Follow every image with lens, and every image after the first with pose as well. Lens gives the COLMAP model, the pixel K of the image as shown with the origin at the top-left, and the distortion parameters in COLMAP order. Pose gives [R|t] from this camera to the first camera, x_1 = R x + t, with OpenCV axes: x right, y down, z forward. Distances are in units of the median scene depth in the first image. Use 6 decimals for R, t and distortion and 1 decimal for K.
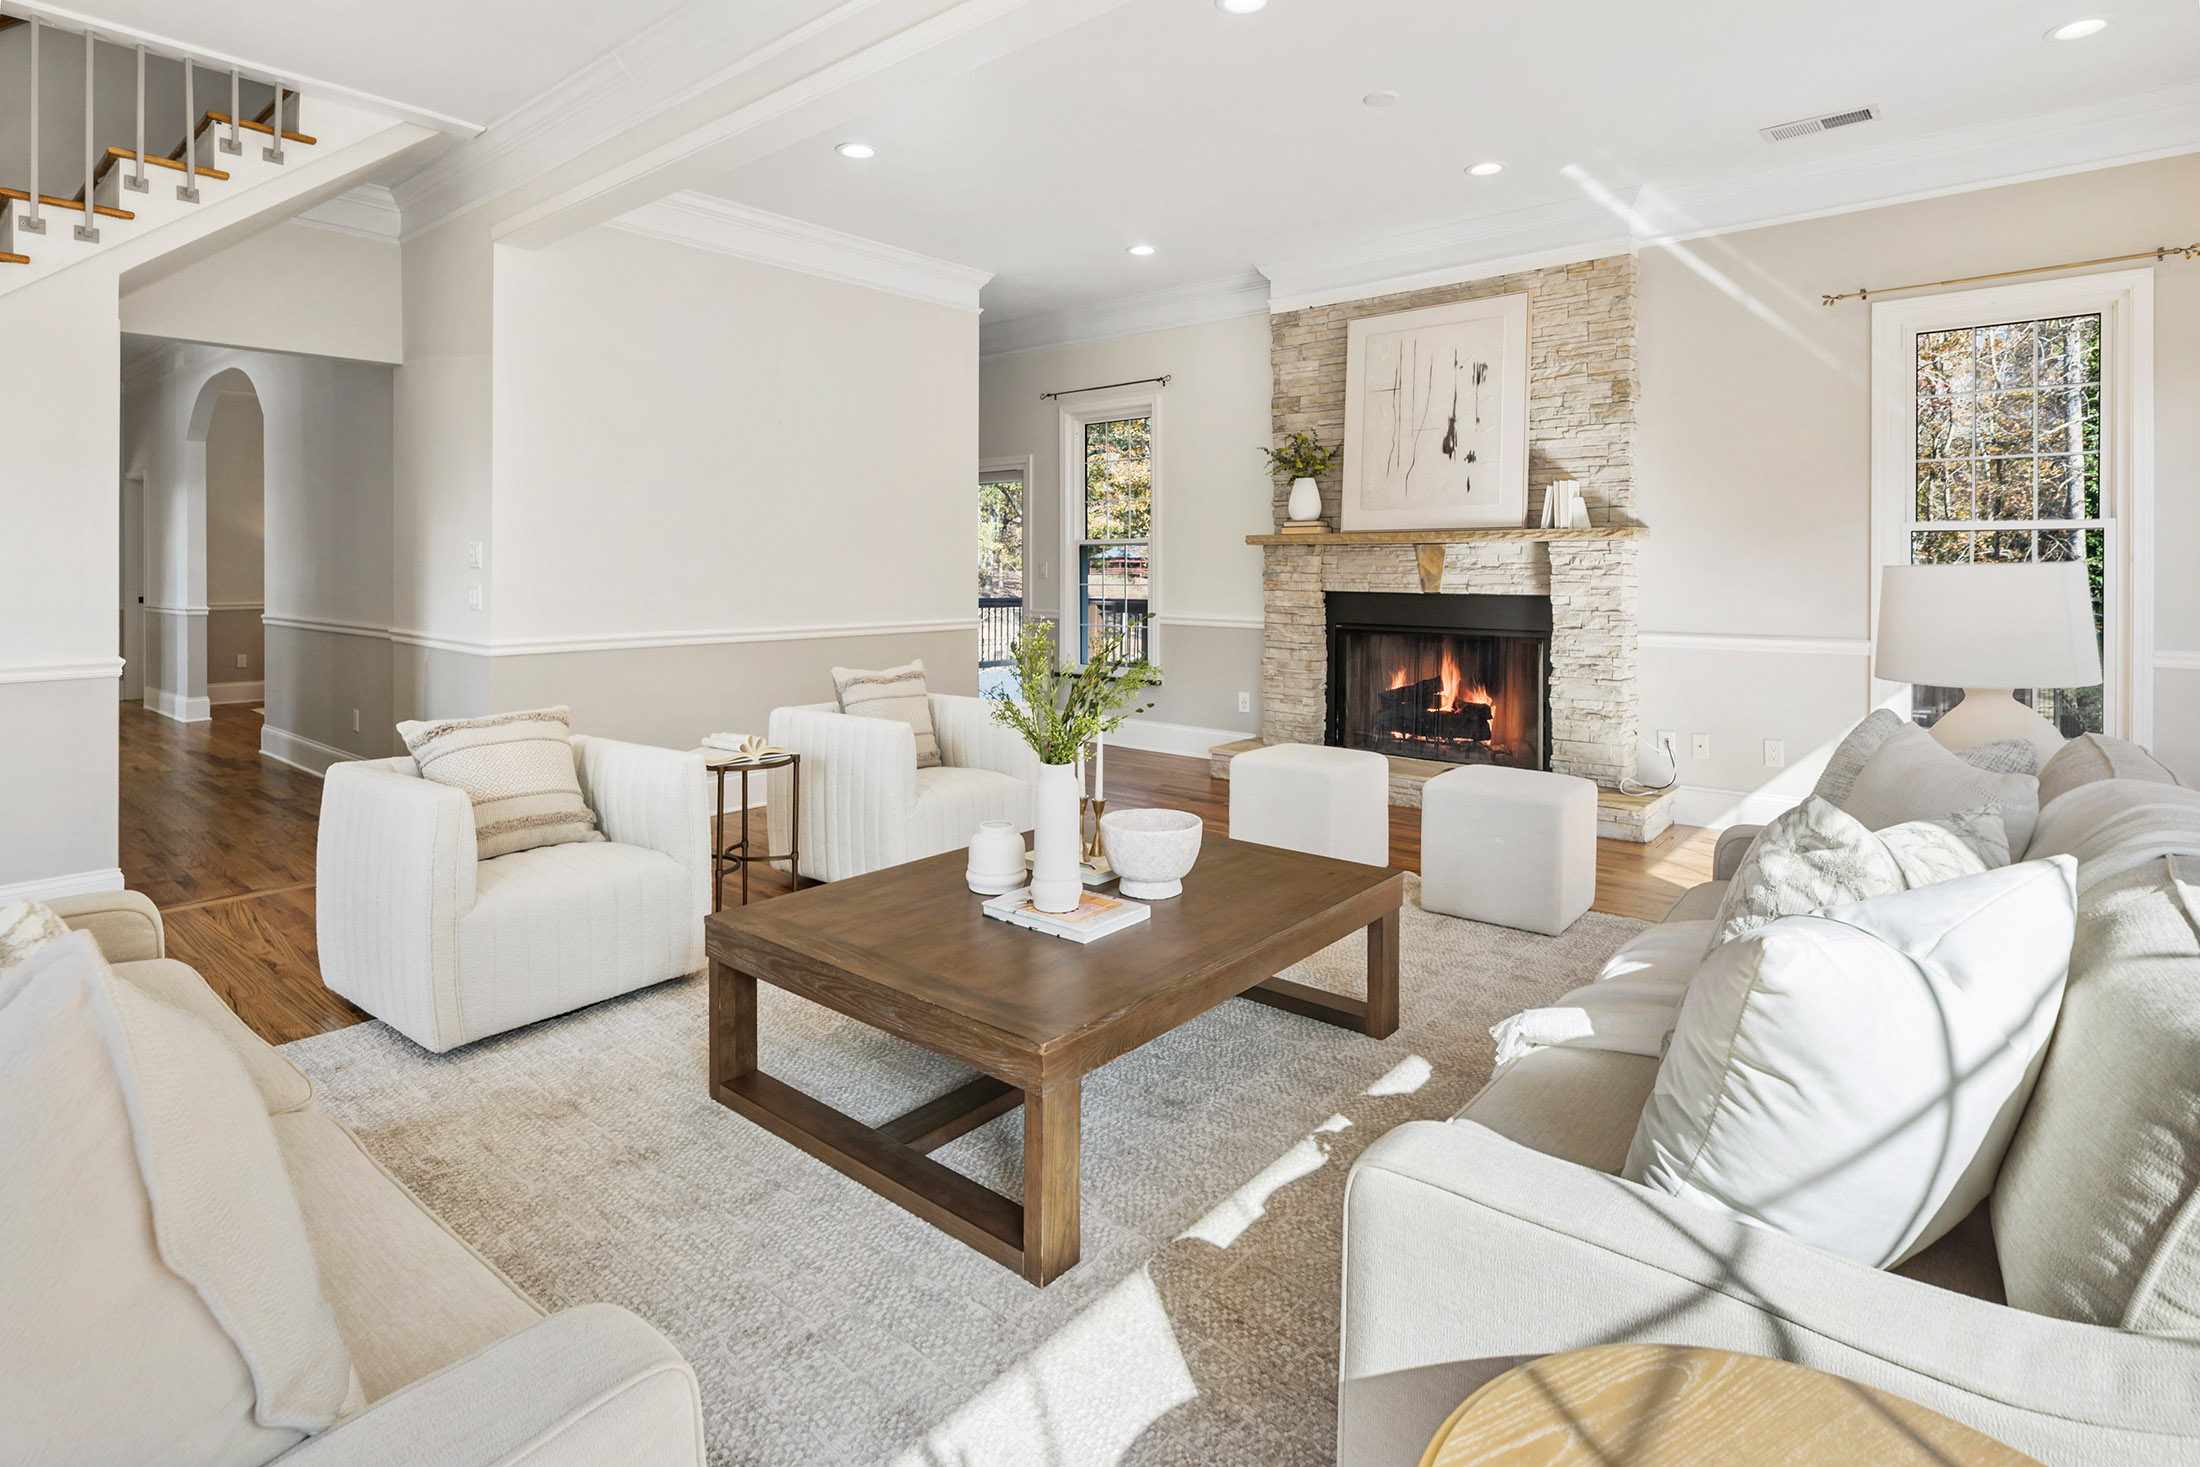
lens RADIAL K [[1082.4, 0, 1074.5], [0, 1082.4, 572.1], [0, 0, 1]] dist [-0.000513, 0.001240]
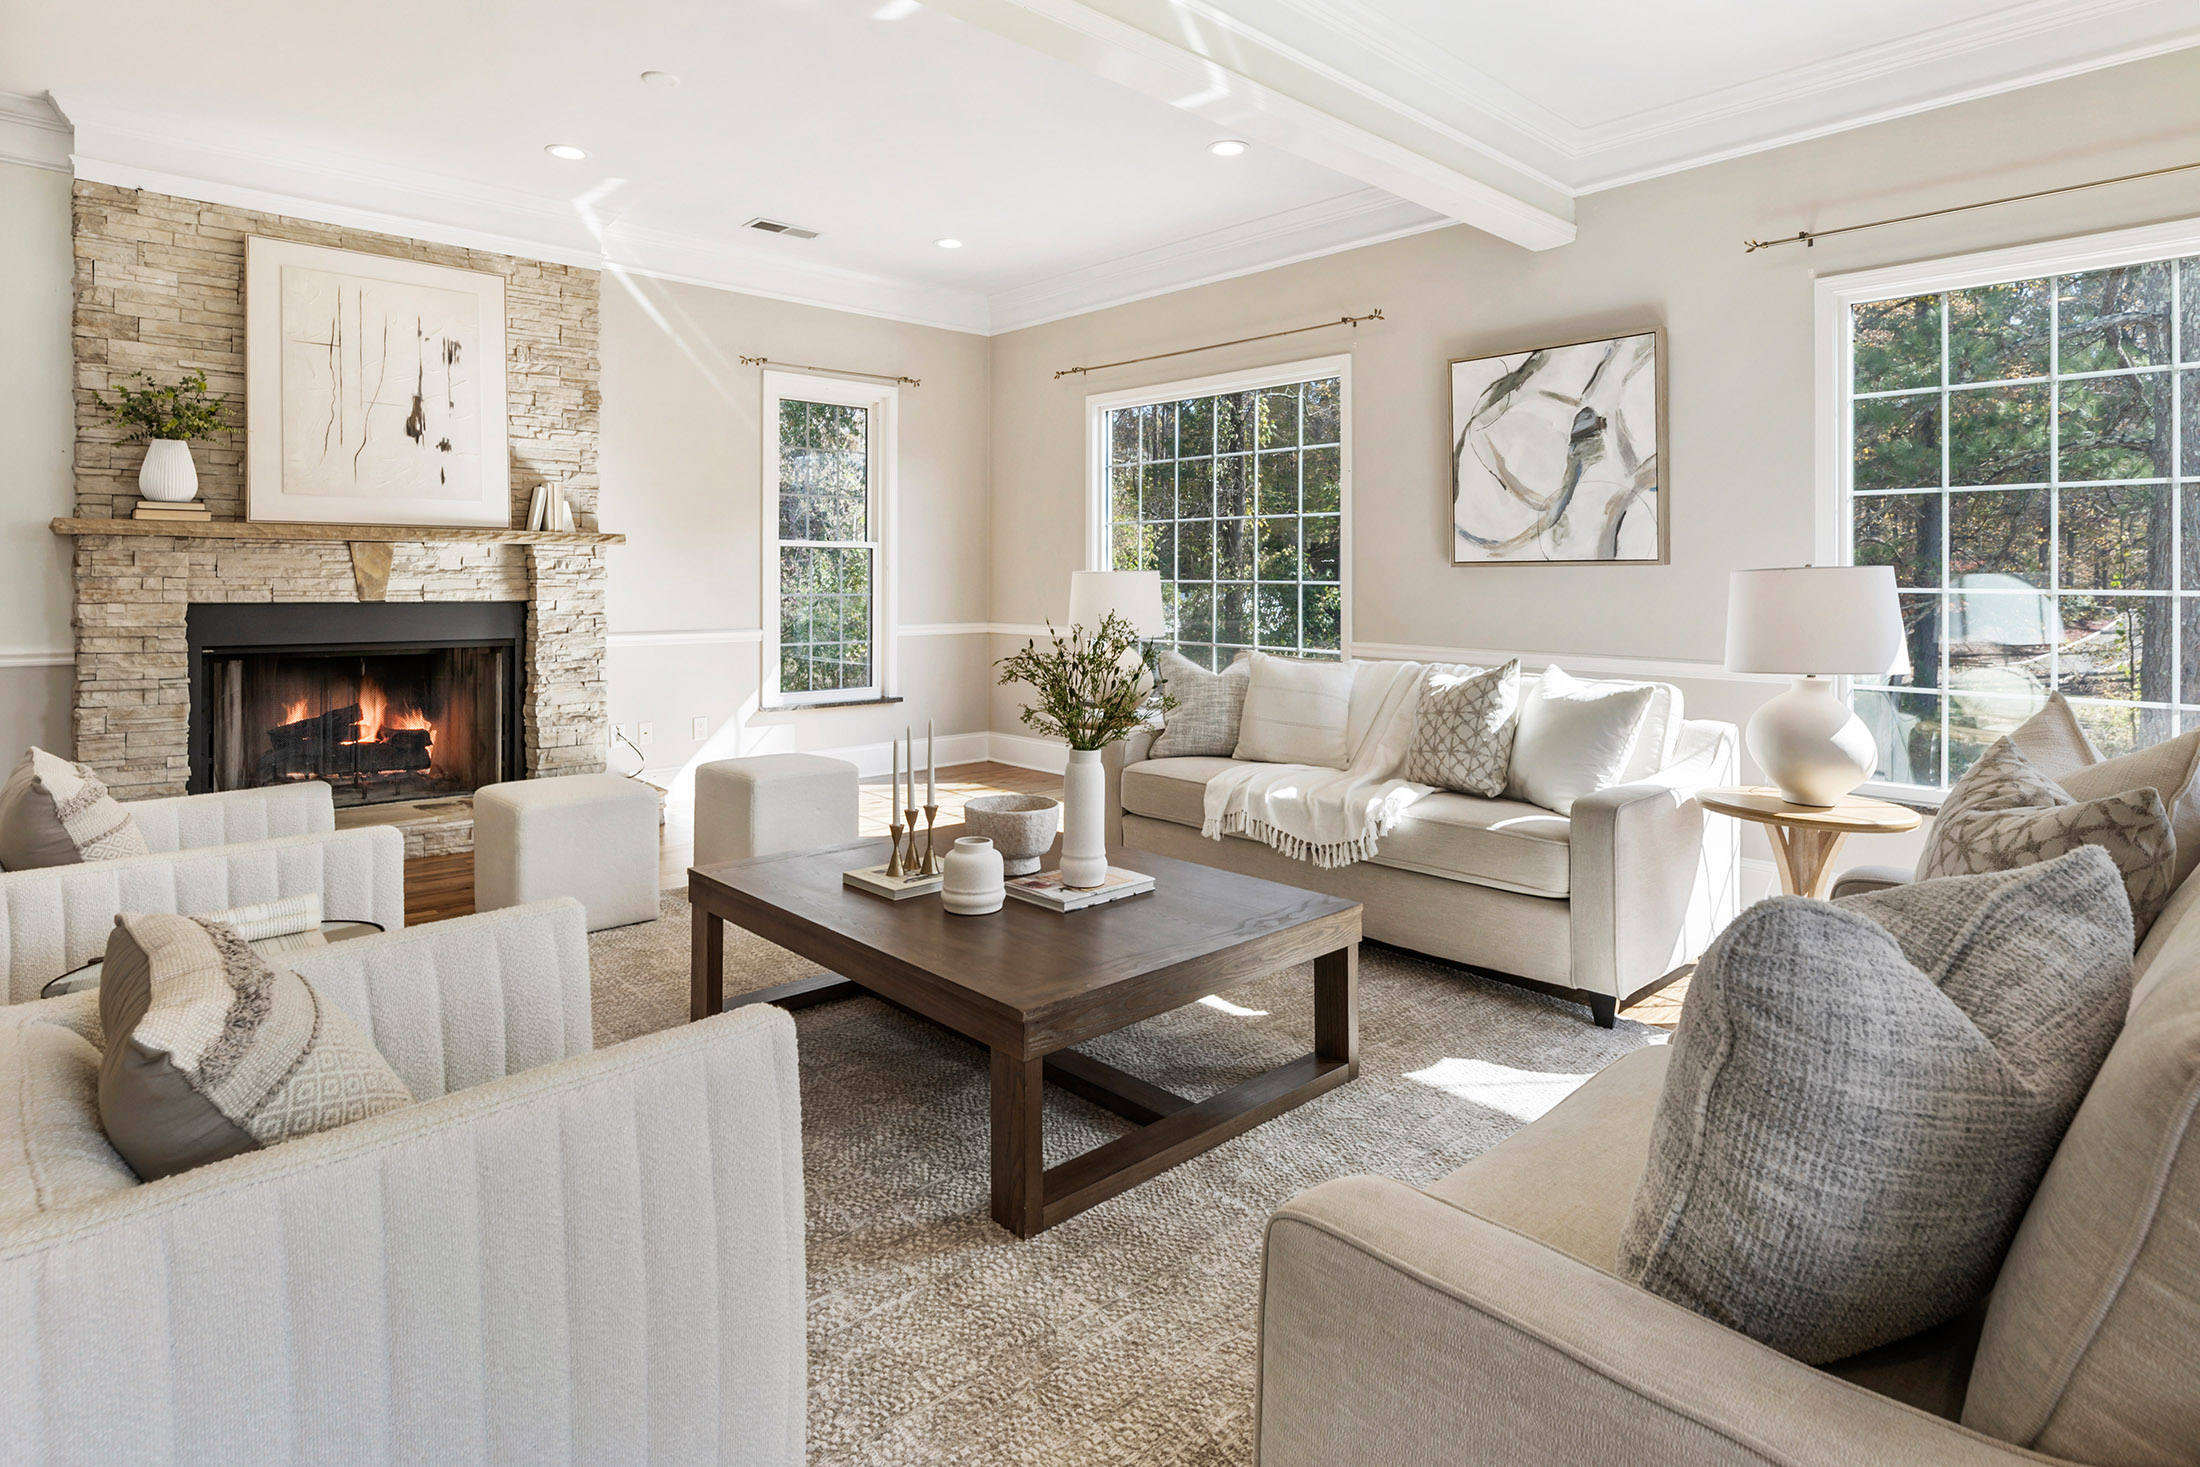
lens RADIAL K [[1201.4, 0, 1063.4], [0, 1201.4, 585.0], [0, 0, 1]] dist [0.001590, 0.002370]
pose [[0.136291, -0.005573, 0.990653, -0.511087], [-0.000723, 0.999983, 0.005725, 0.001160], [-0.990669, -0.001497, 0.136284, 0.354835]]
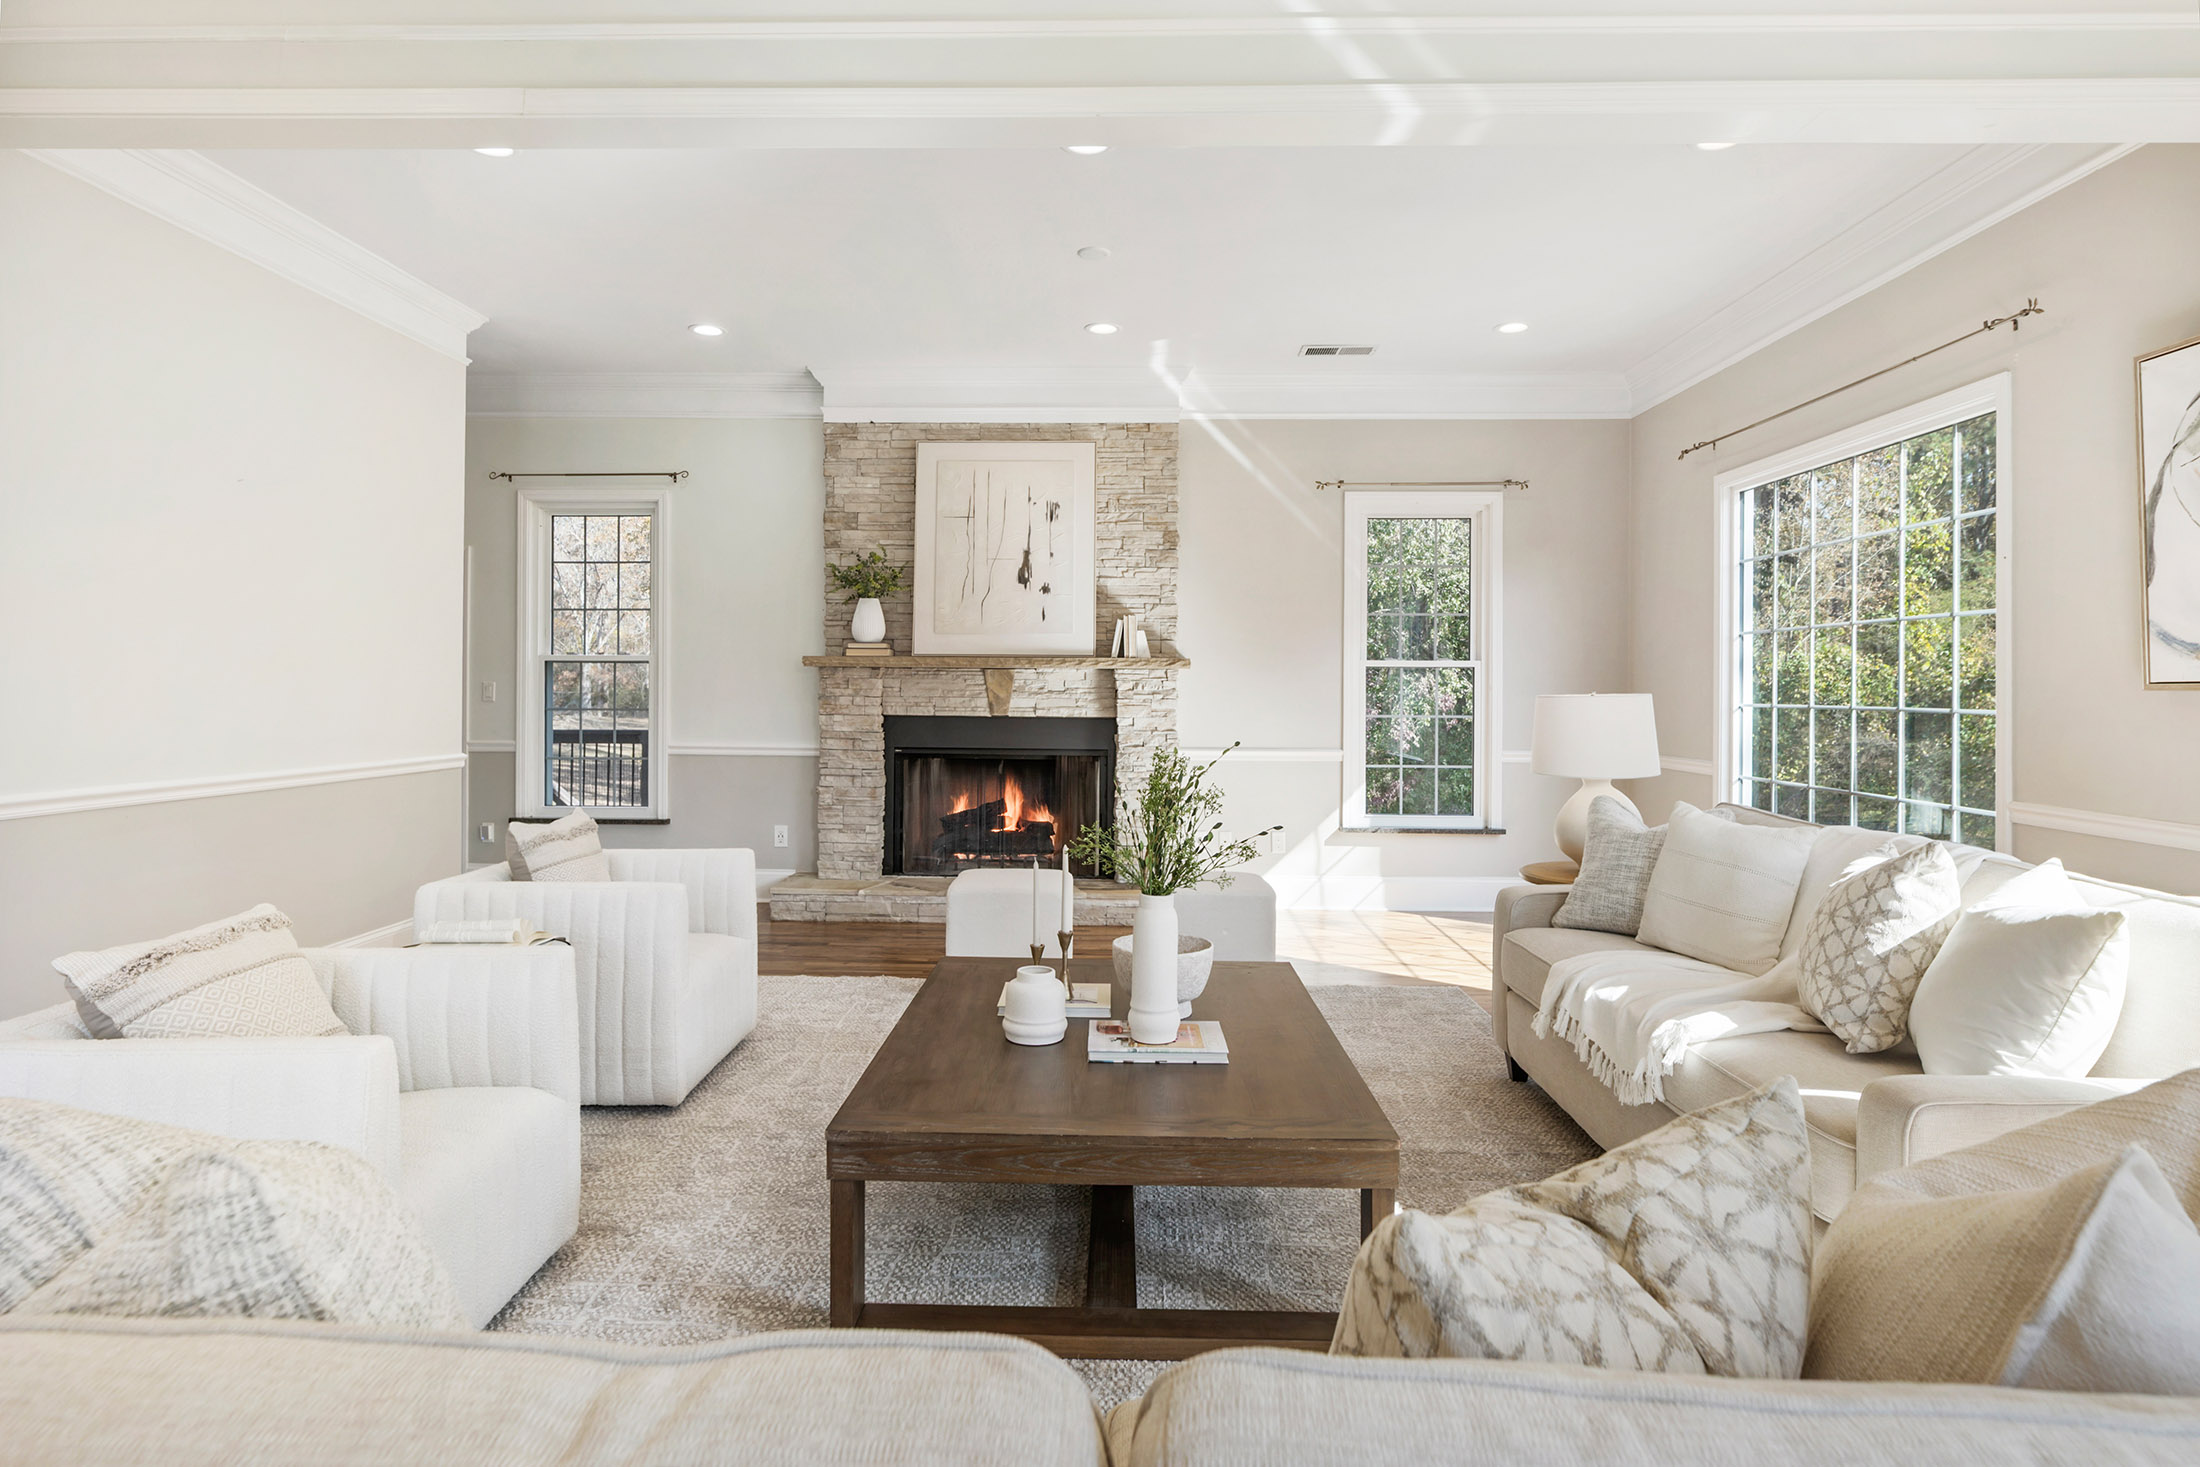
lens RADIAL K [[1166.6, 0, 1057.6], [0, 1166.6, 687.6], [0, 0, 1]] dist [0.004583, -0.000222]
pose [[0.788889, 0.004980, 0.614515, -0.317806], [-0.003899, 0.999988, -0.003098, -0.004922], [-0.614523, 0.000049, 0.788899, 0.081453]]
